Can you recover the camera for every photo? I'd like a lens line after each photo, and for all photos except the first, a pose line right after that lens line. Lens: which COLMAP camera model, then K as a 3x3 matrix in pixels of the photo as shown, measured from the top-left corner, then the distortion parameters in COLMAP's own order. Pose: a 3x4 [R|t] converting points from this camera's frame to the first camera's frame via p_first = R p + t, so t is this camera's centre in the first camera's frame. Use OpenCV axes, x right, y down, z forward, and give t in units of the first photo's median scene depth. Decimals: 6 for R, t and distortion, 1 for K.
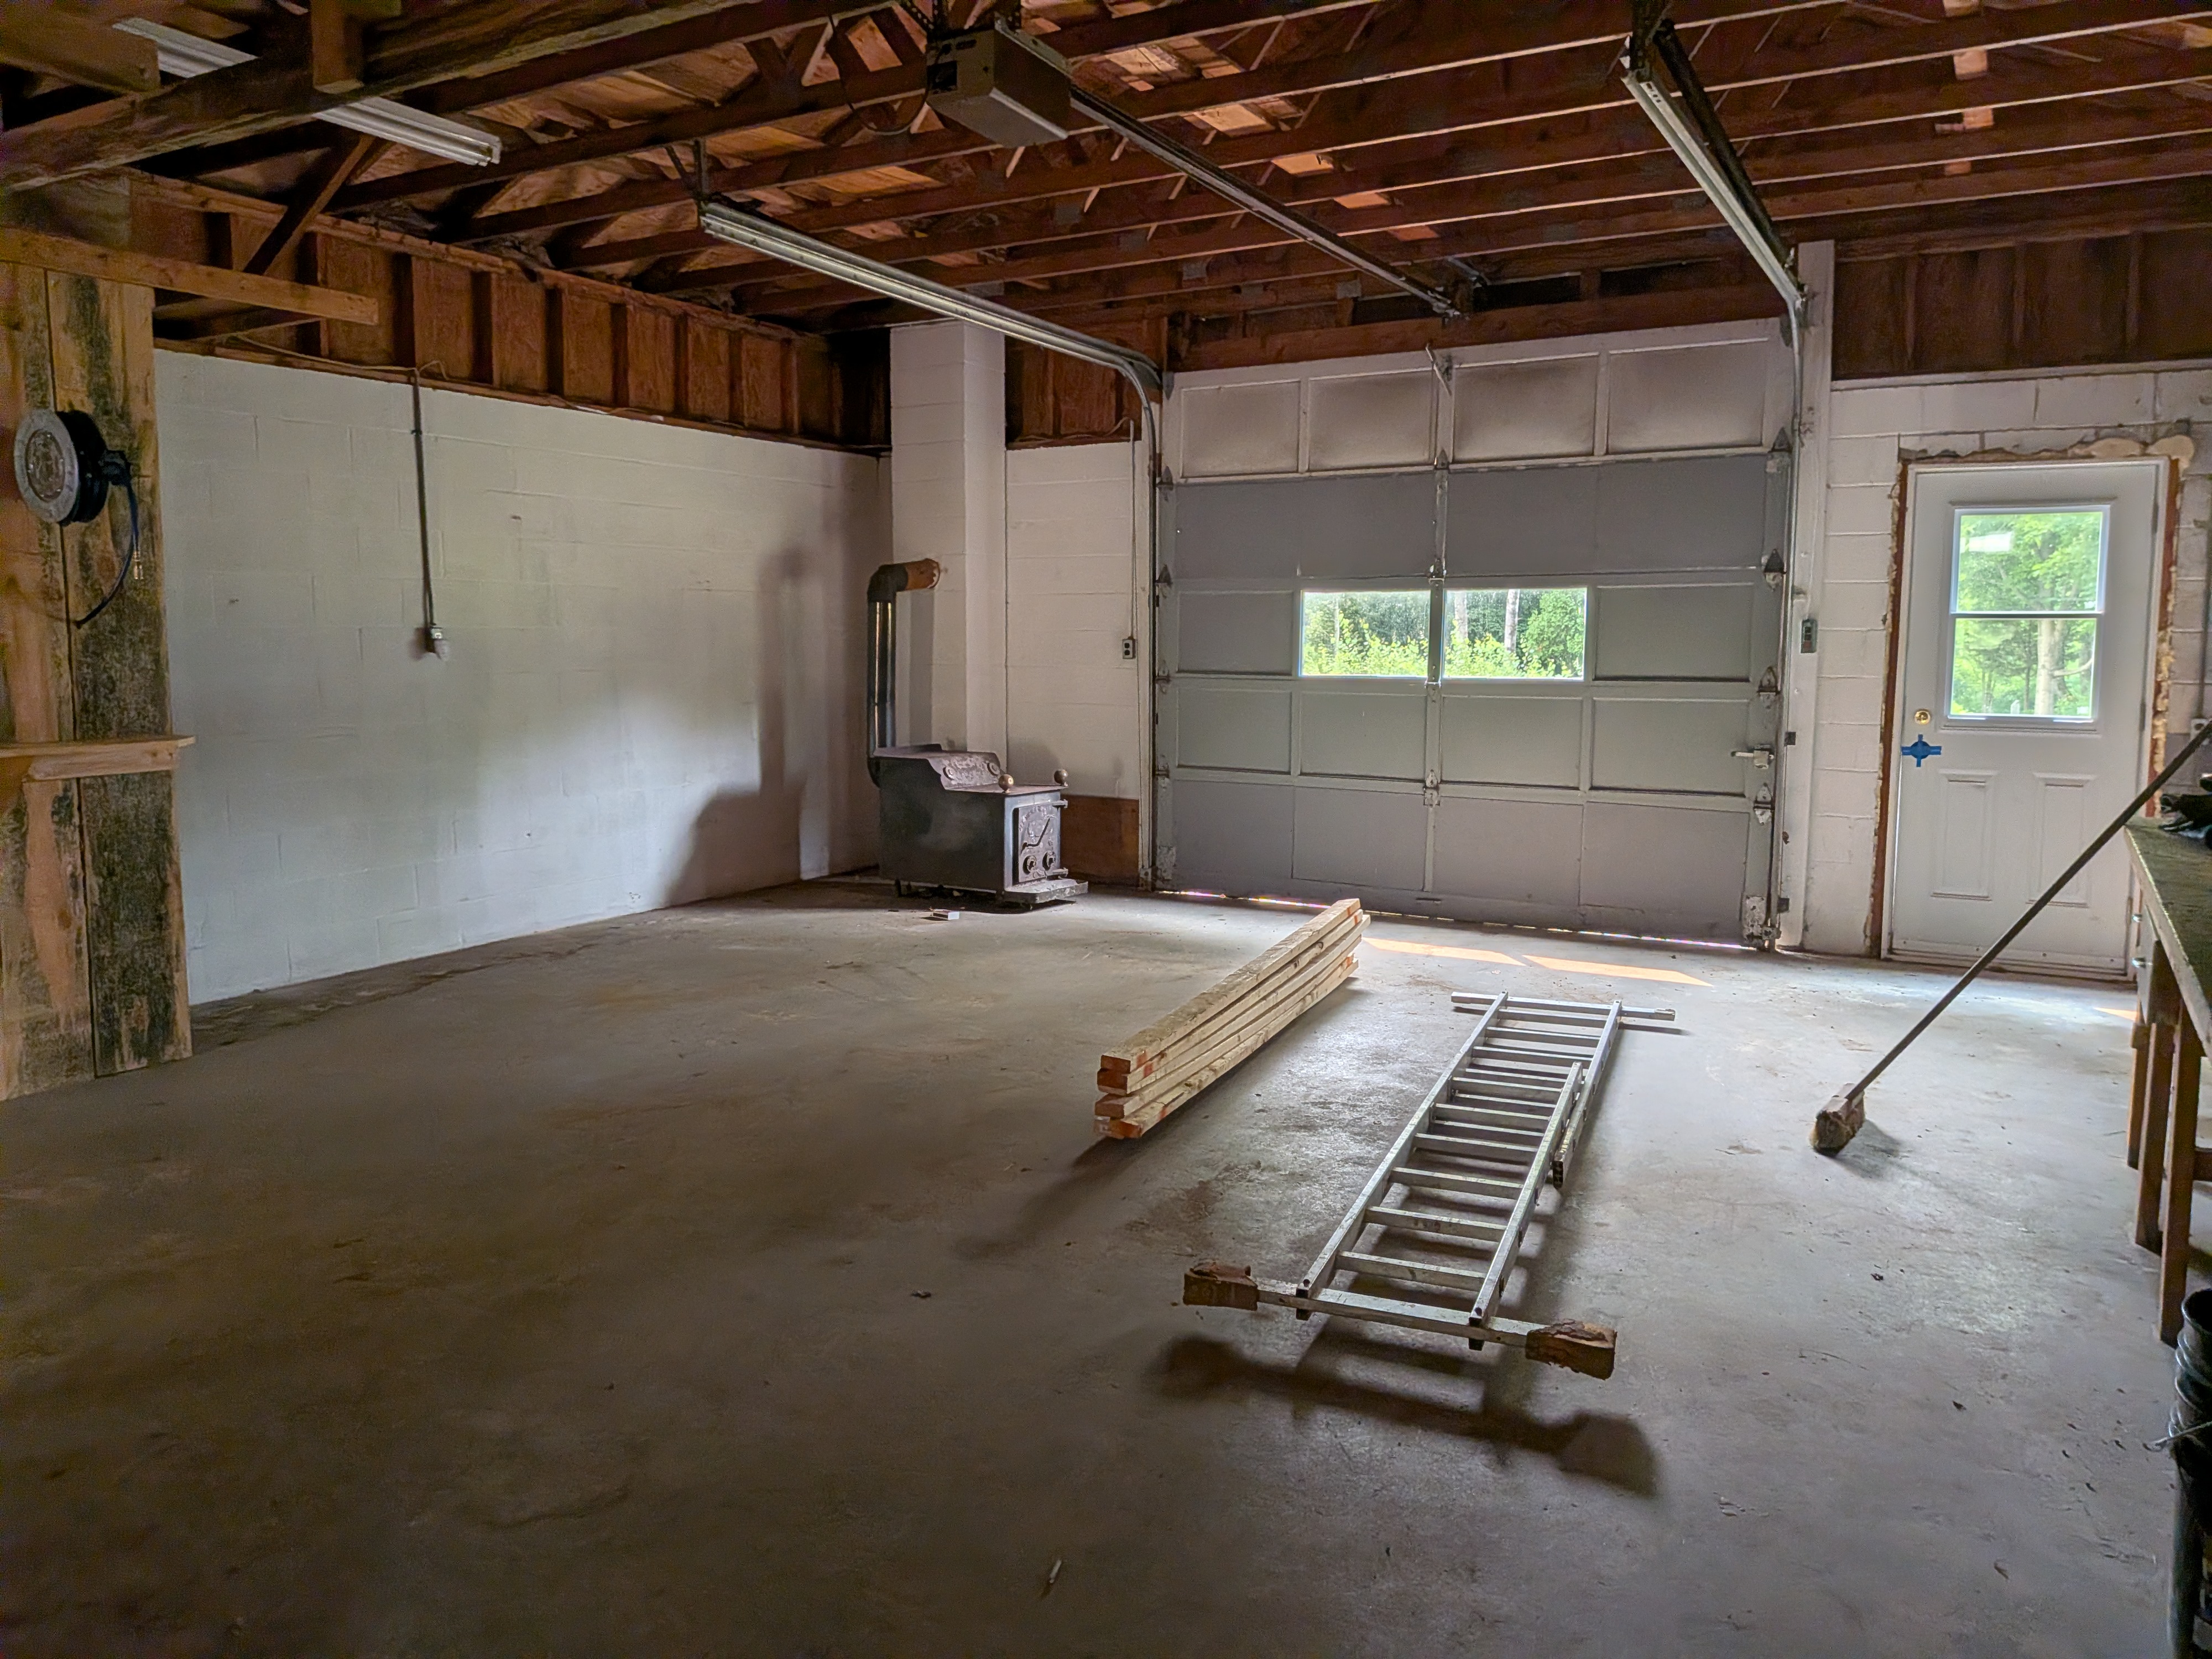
lens RADIAL K [[1647.9, 0, 1106.0], [0, 1647.9, 829.5], [0, 0, 1]] dist [0.002170, -0.085334]
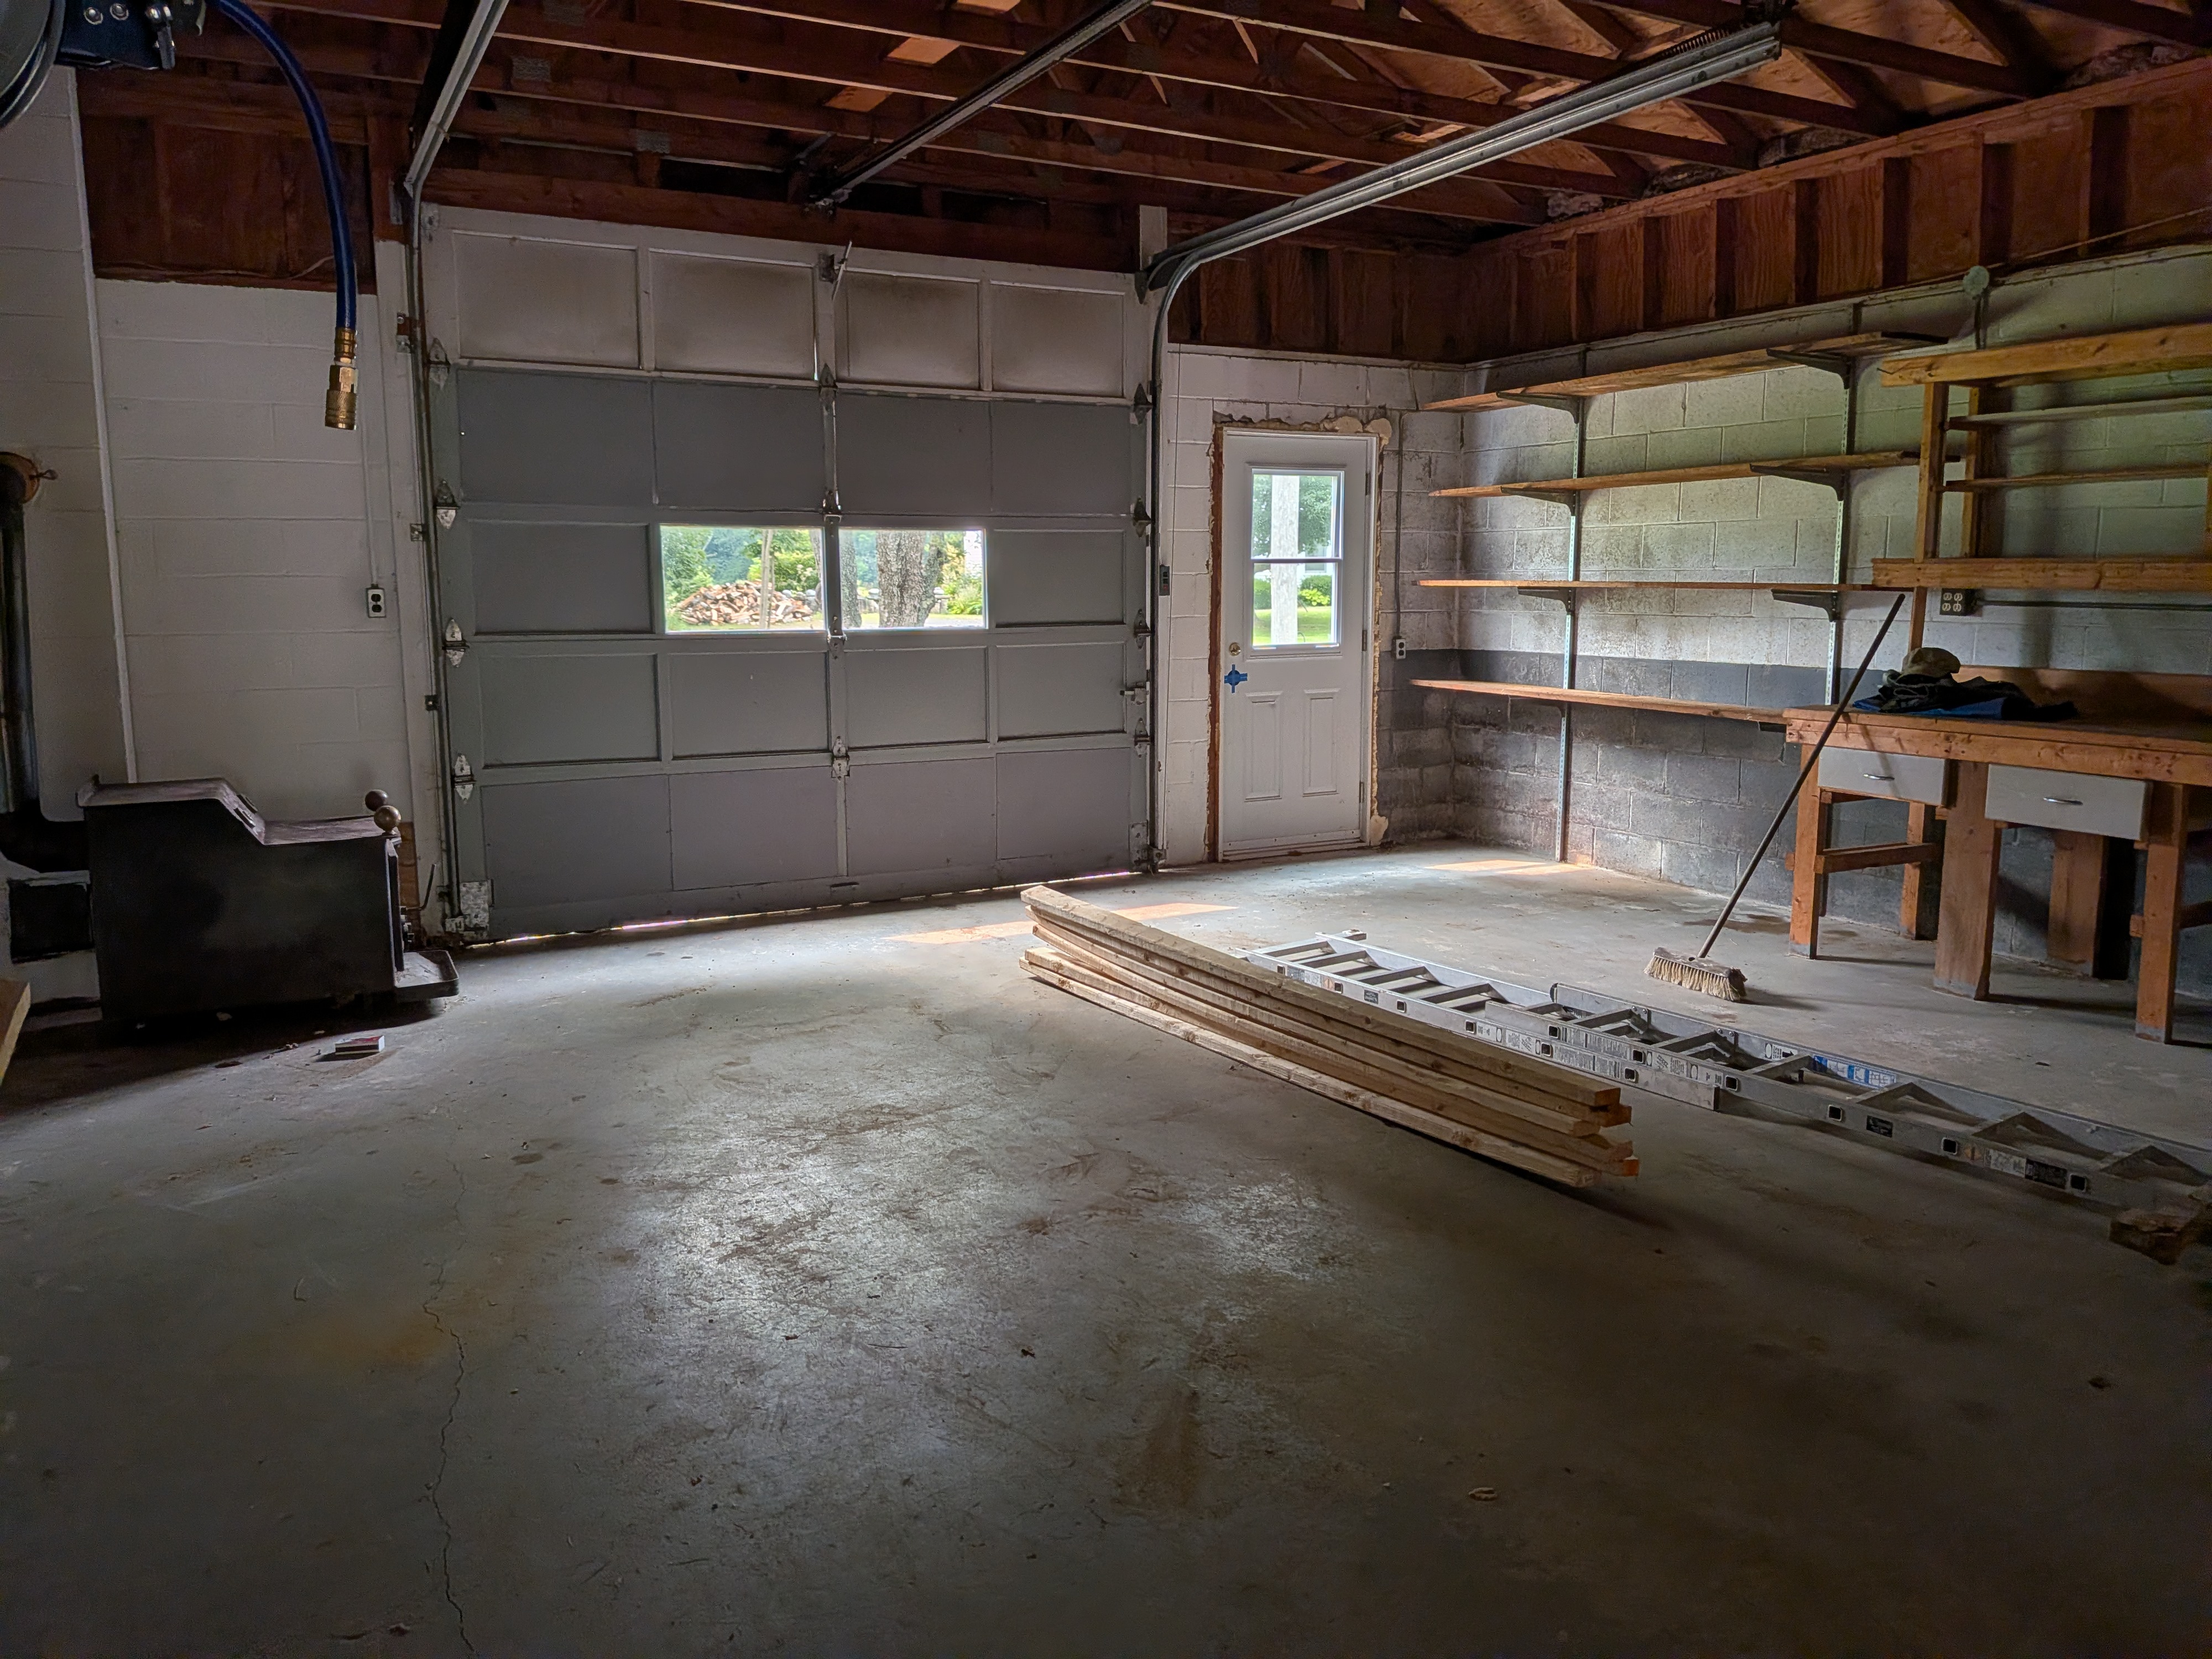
lens RADIAL K [[1597.6, 0, 1108.9], [0, 1597.6, 784.0], [0, 0, 1]] dist [0.094301, -0.147935]
pose [[0.490355, -0.117525, 0.863562, -0.491888], [0.103864, 0.991685, 0.075984, -0.064247], [-0.865311, 0.052434, 0.498485, 0.482241]]
